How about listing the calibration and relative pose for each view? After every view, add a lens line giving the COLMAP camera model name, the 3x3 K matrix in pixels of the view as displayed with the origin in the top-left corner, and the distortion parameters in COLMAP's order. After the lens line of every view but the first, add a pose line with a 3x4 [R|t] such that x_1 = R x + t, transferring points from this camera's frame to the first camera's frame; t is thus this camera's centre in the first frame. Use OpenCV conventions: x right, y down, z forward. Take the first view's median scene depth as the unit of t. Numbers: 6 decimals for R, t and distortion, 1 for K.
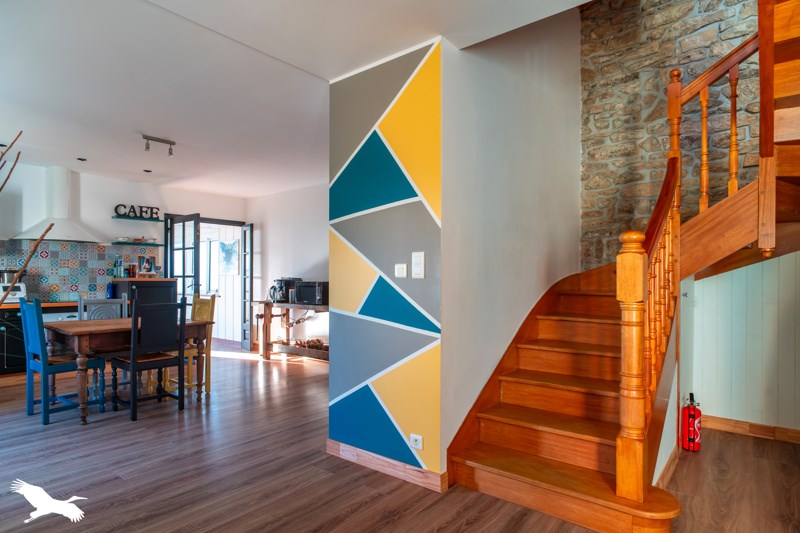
lens RADIAL K [[461.8, 0, 396.4], [0, 461.8, 277.2], [0, 0, 1]] dist [-0.000920, -0.000786]
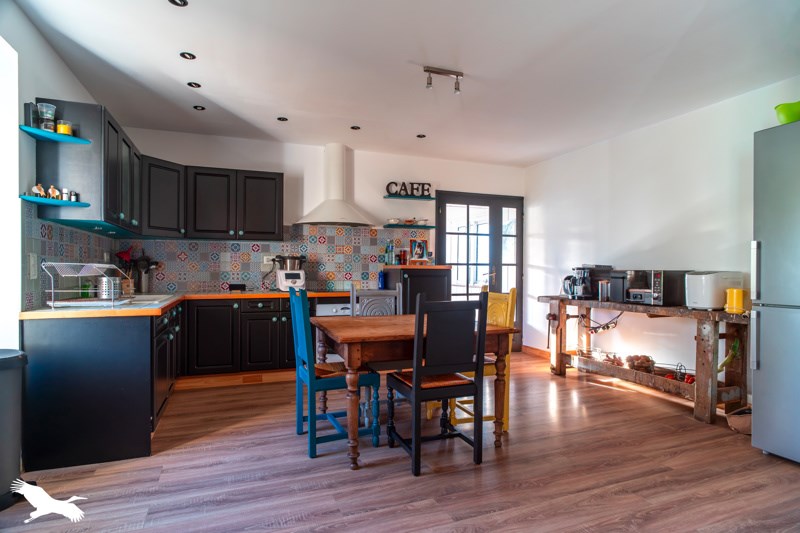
lens RADIAL K [[450.0, 0, 400.0], [0, 450.0, 266.5], [0, 0, 1]] dist [-0.002003, -0.000547]
pose [[0.875472, 0.000706, -0.483269, -0.171082], [-0.002348, 0.999993, -0.002792, 0.006455], [0.483264, 0.003579, 0.875468, 0.258994]]
